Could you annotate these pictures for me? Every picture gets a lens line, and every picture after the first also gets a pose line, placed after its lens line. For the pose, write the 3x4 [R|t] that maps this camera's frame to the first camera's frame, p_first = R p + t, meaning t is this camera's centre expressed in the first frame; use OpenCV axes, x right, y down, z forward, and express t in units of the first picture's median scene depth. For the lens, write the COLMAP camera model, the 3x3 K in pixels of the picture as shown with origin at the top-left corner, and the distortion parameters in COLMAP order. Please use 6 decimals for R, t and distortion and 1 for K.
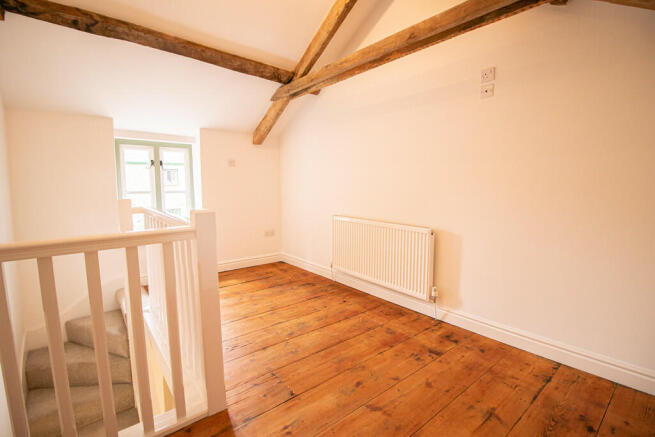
lens RADIAL K [[313.7, 0, 323.1], [0, 313.7, 216.8], [0, 0, 1]] dist [-0.001990, -0.001328]
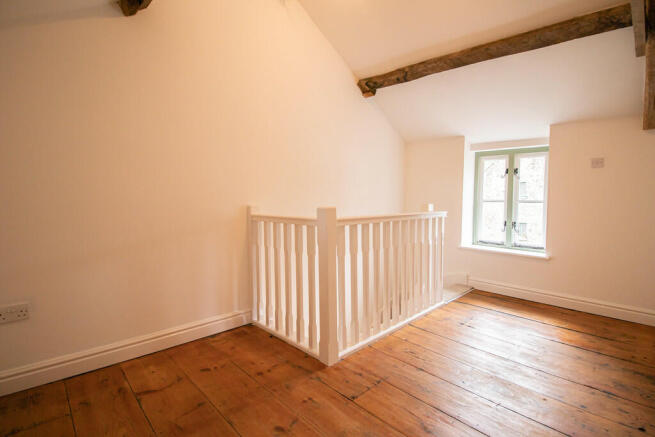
lens RADIAL K [[313.7, 0, 323.1], [0, 313.7, 216.8], [0, 0, 1]] dist [-0.001990, -0.001328]
pose [[0.086037, 0.070904, -0.993766, 0.456118], [-0.114404, 0.991569, 0.060842, -0.028388], [0.989702, 0.108456, 0.093423, 0.406967]]
